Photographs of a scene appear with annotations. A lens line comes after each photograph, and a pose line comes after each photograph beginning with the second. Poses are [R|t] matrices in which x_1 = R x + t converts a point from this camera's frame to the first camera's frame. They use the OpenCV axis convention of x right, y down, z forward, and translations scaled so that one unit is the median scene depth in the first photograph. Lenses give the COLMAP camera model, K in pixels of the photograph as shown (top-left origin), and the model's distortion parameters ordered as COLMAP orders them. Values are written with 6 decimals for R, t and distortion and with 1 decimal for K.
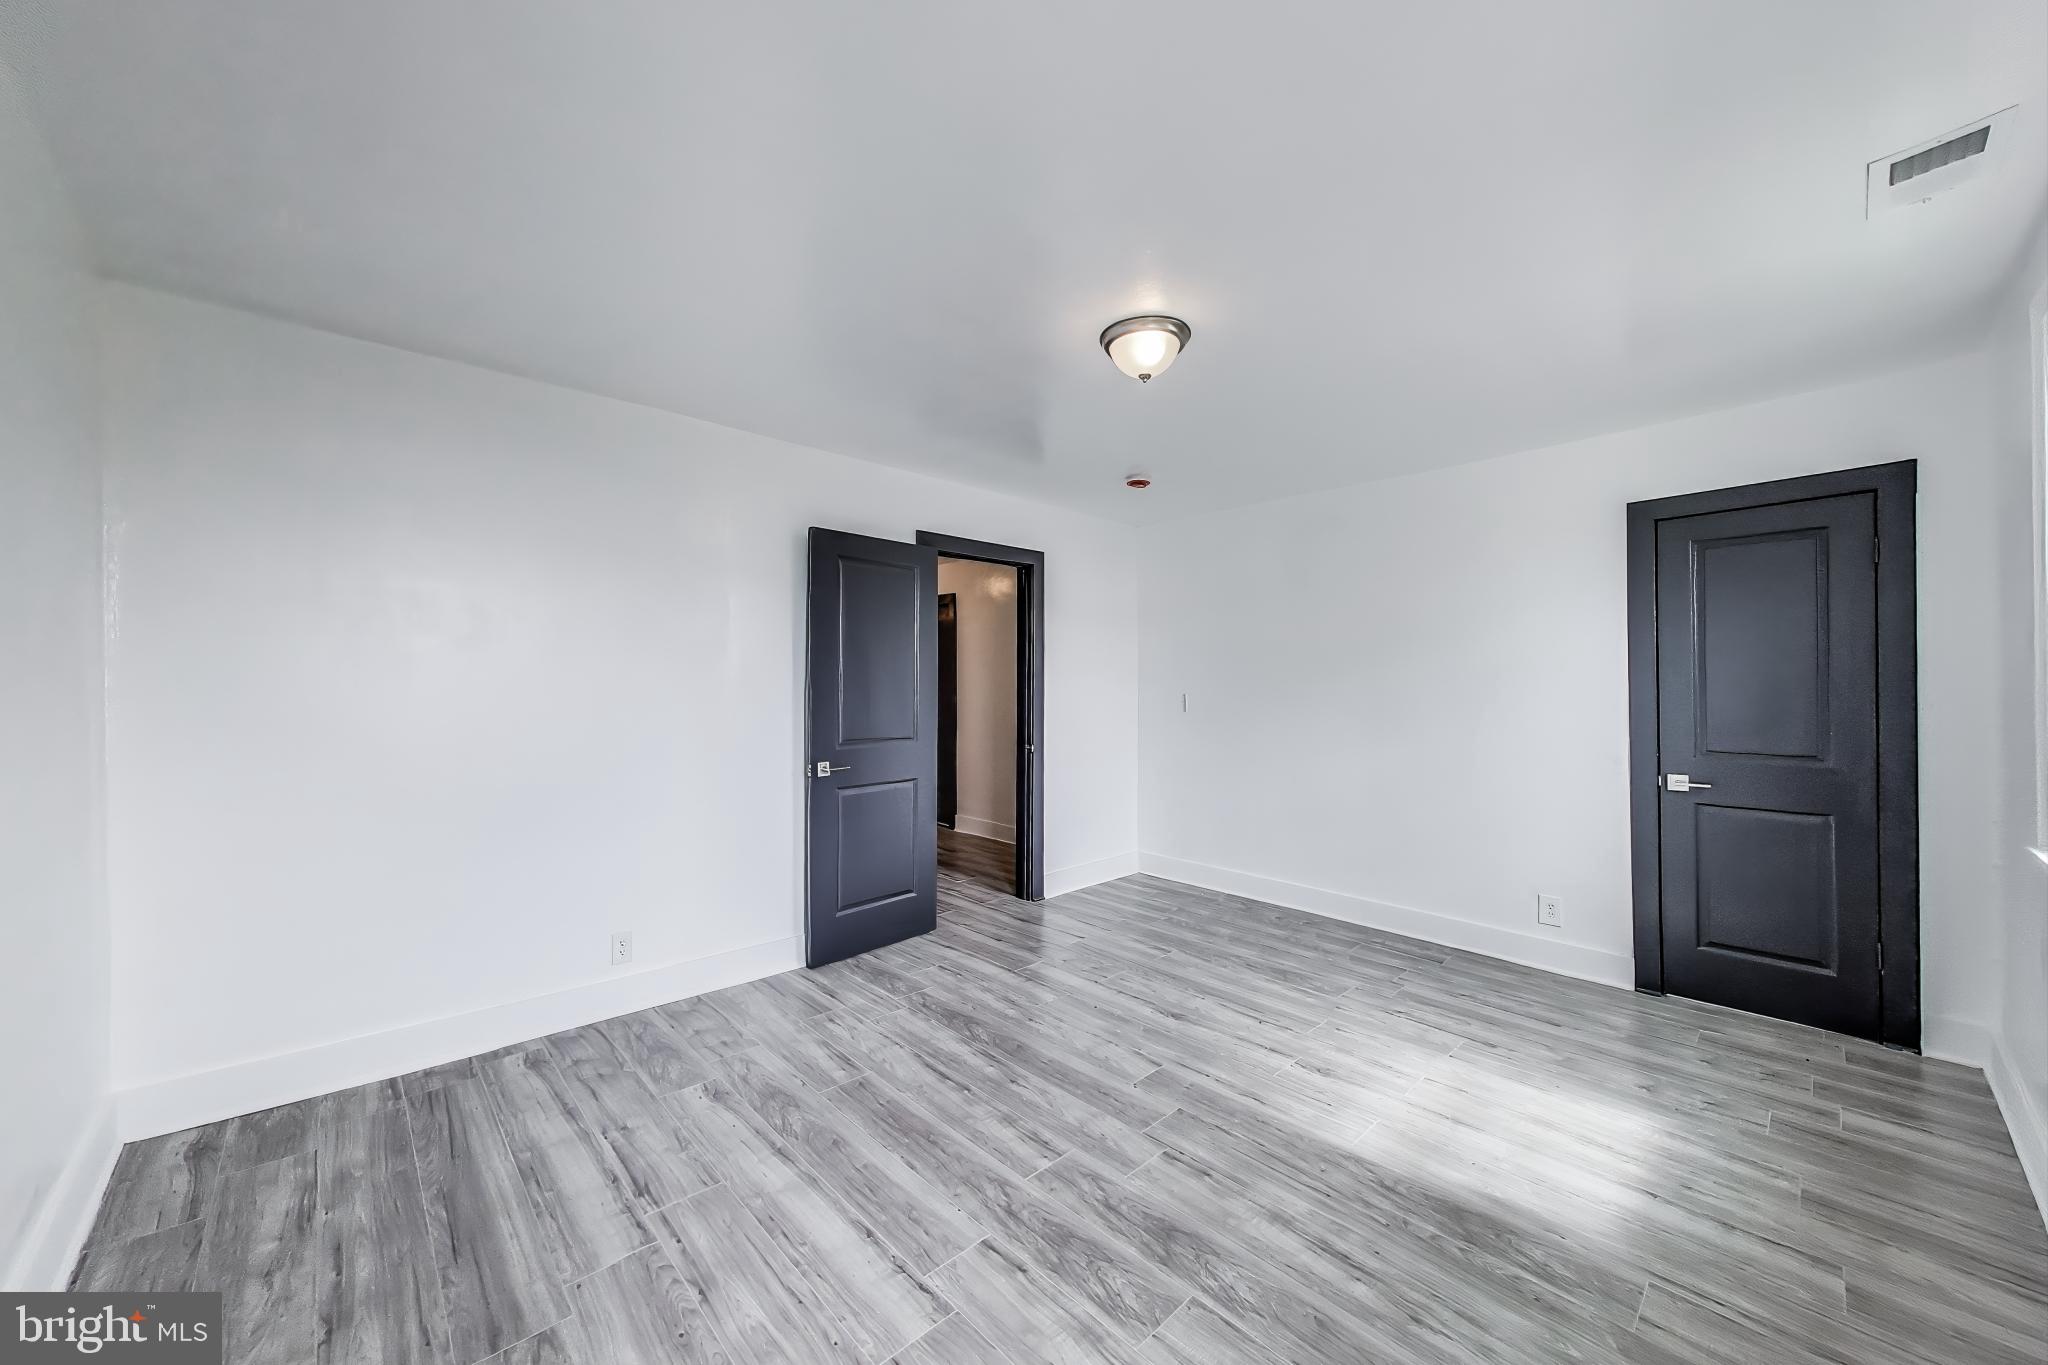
lens RADIAL K [[718.4, 0, 1056.9], [0, 718.4, 681.1], [0, 0, 1]] dist [0.001805, 0.000280]
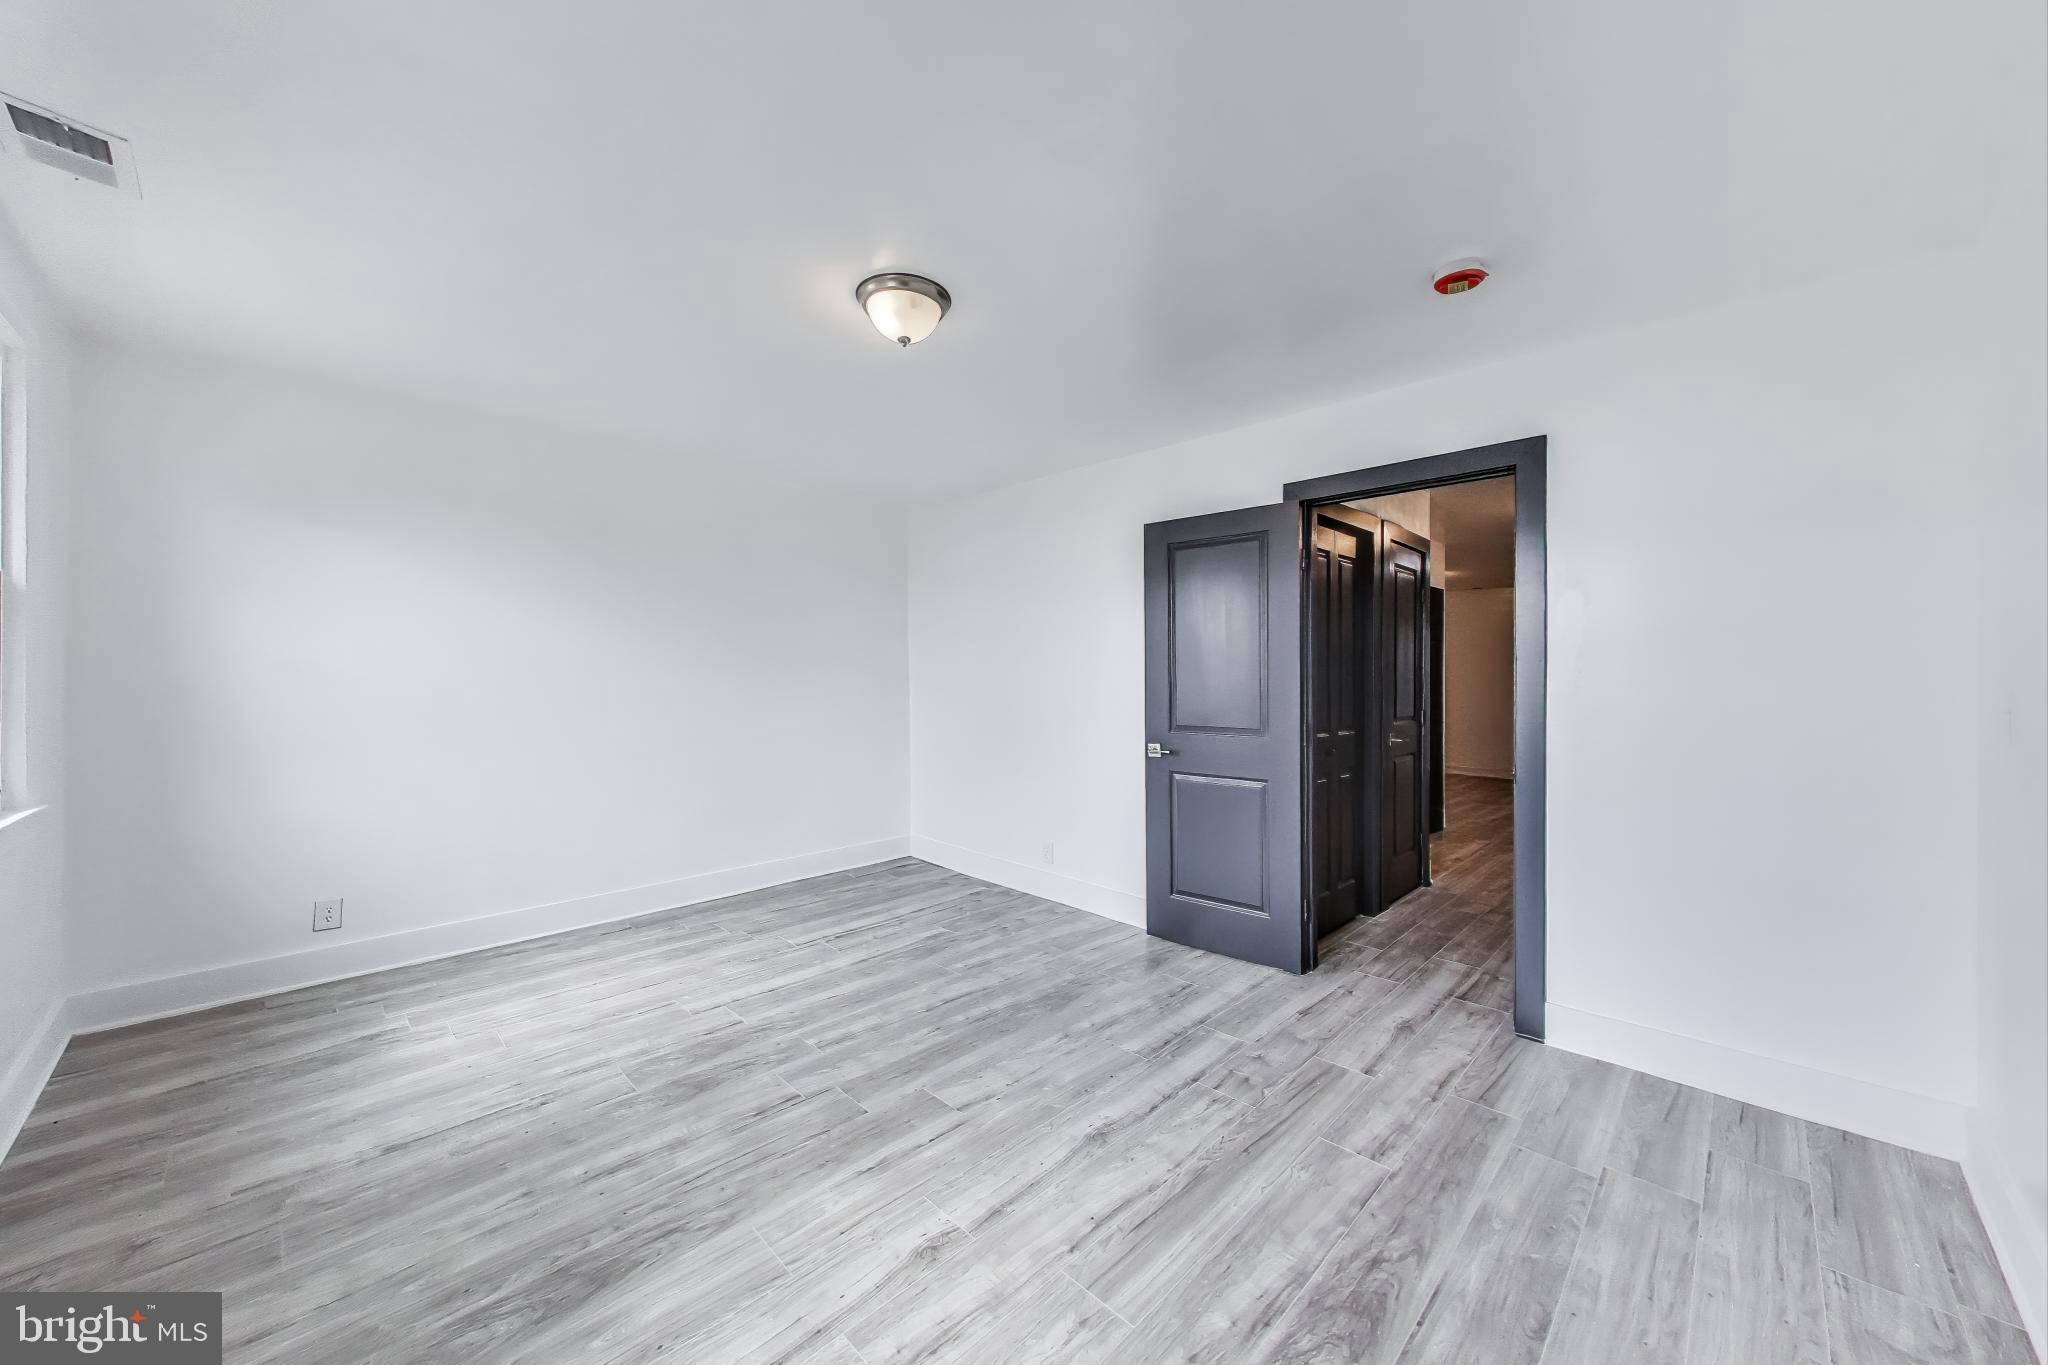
lens RADIAL K [[762.8, 0, 1027.0], [0, 762.8, 681.8], [0, 0, 1]] dist [-0.000544, 0.000379]
pose [[0.023429, 0.006514, -0.999704, 1.222257], [0.003626, 0.999972, 0.006600, 0.028588], [0.999719, -0.003780, 0.023405, 1.243332]]
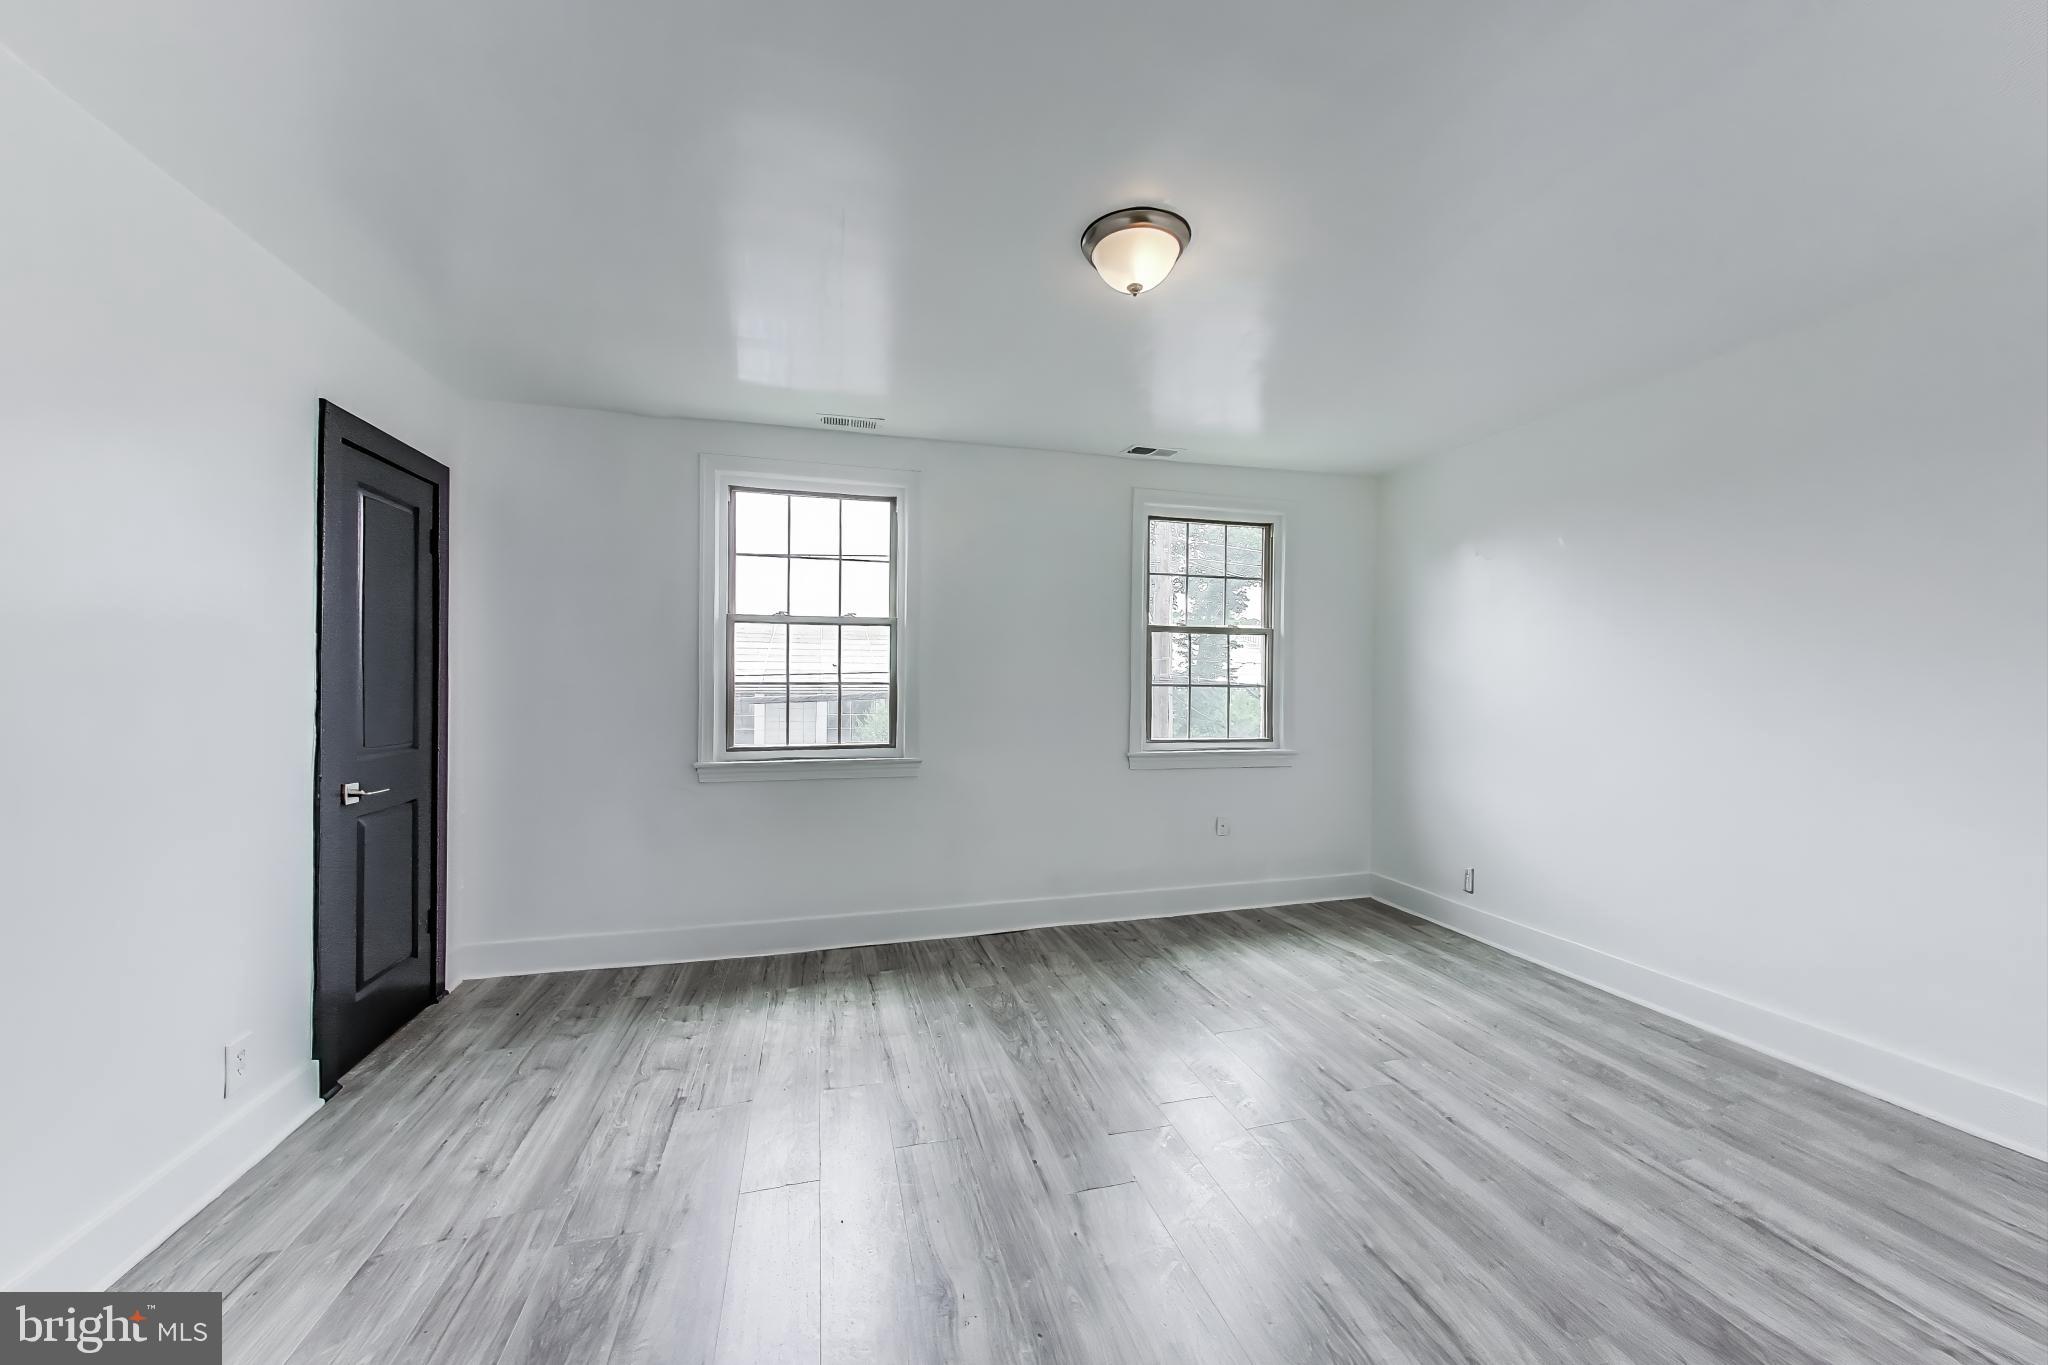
lens RADIAL K [[762.8, 0, 1027.0], [0, 762.8, 681.8], [0, 0, 1]] dist [-0.000544, 0.000379]
pose [[-0.868335, -0.004566, 0.495957, -0.219252], [-0.007779, 0.999960, -0.004413, 0.034038], [-0.495917, -0.007690, -0.868336, 1.973154]]
